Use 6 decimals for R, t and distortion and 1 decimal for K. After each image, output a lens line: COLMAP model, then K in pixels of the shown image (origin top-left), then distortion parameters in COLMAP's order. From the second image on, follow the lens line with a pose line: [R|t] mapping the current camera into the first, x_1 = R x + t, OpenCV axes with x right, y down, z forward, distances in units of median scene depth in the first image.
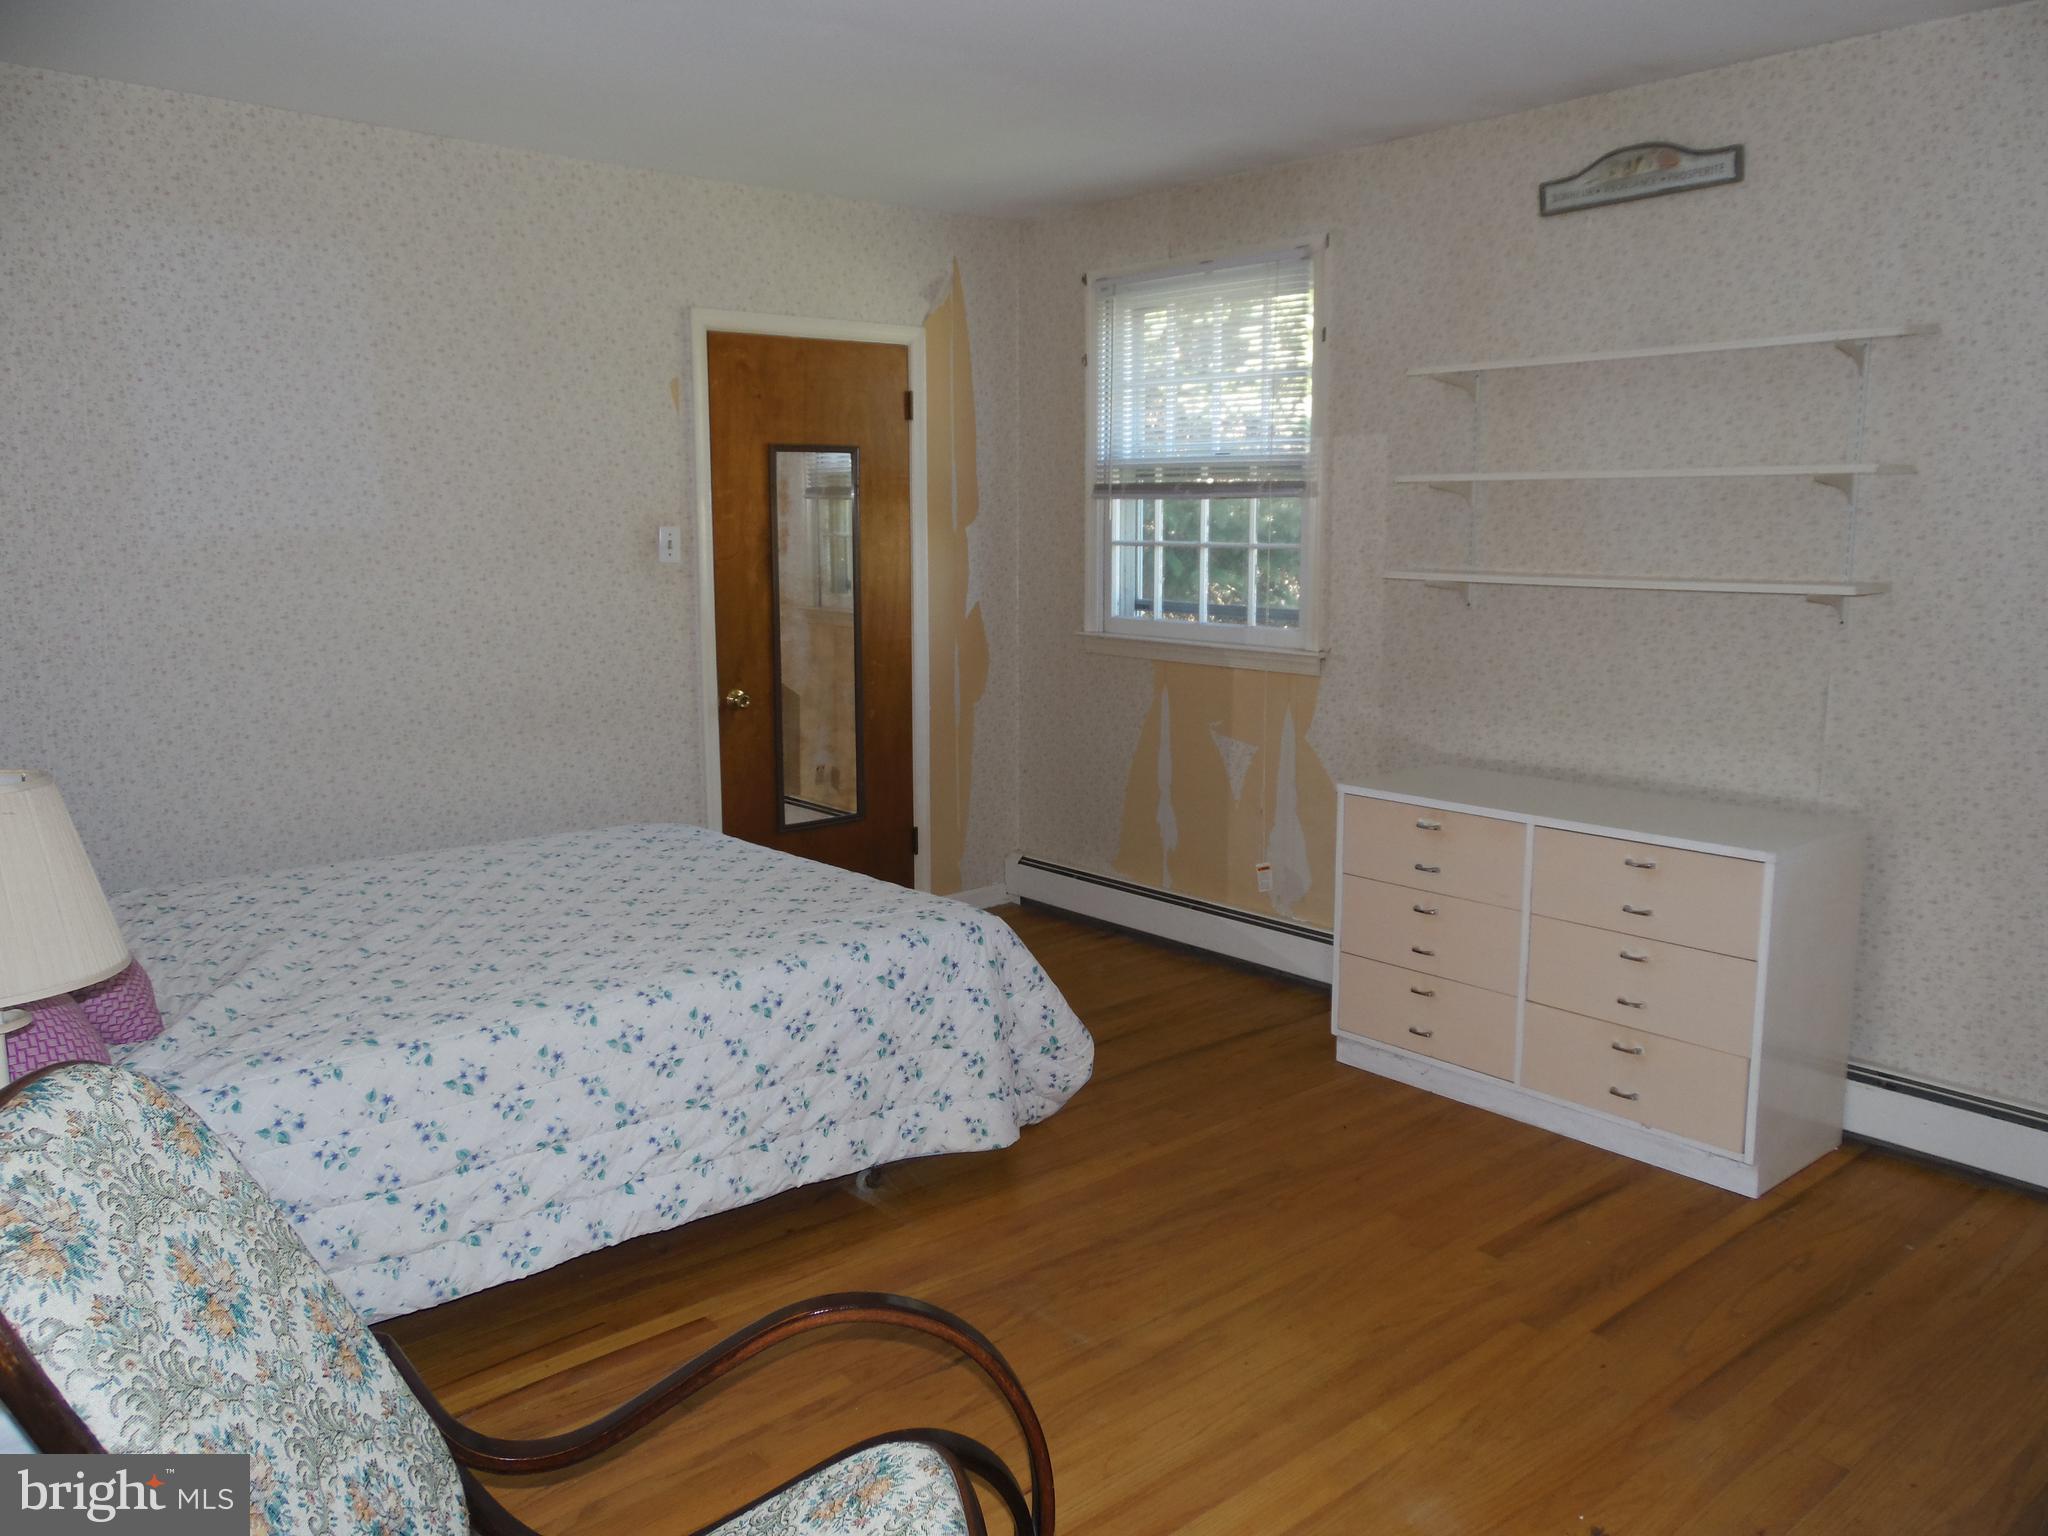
lens RADIAL K [[1528.5, 0, 1035.7], [0, 1528.5, 763.8], [0, 0, 1]] dist [-0.052949, 0.090861]
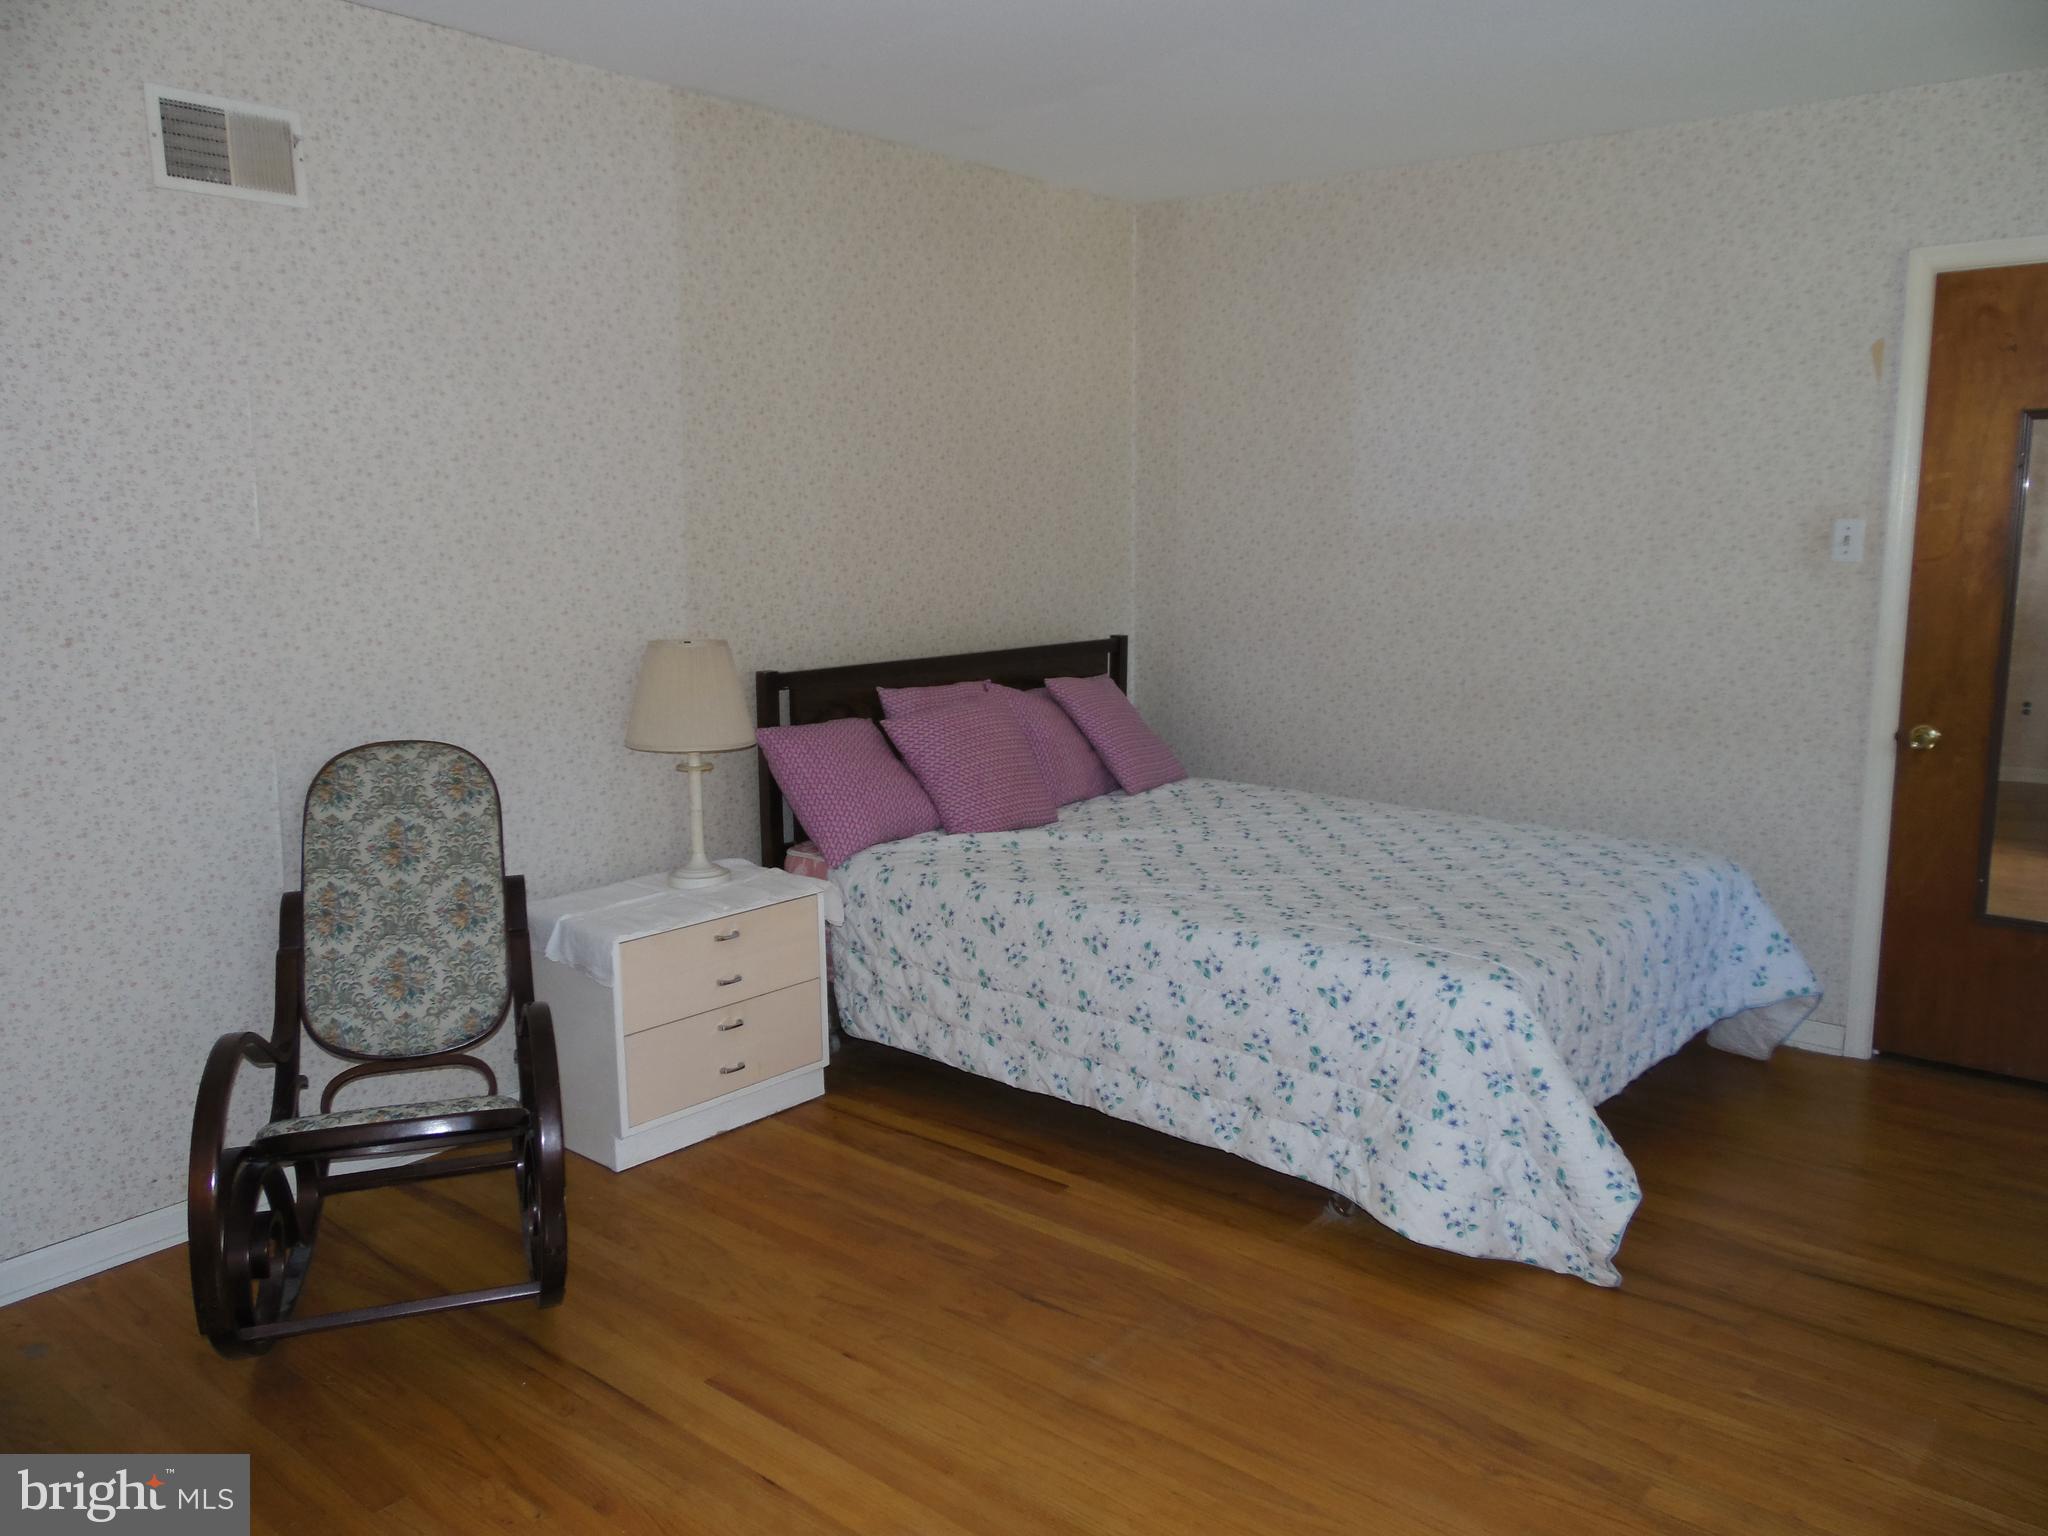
lens RADIAL K [[1528.5, 0, 1035.7], [0, 1528.5, 763.8], [0, 0, 1]] dist [-0.052949, 0.090861]
pose [[0.169615, 0.160919, -0.972284, 0.693931], [-0.156286, 0.978486, 0.134681, -0.088628], [0.973039, 0.129111, 0.191116, 0.561813]]
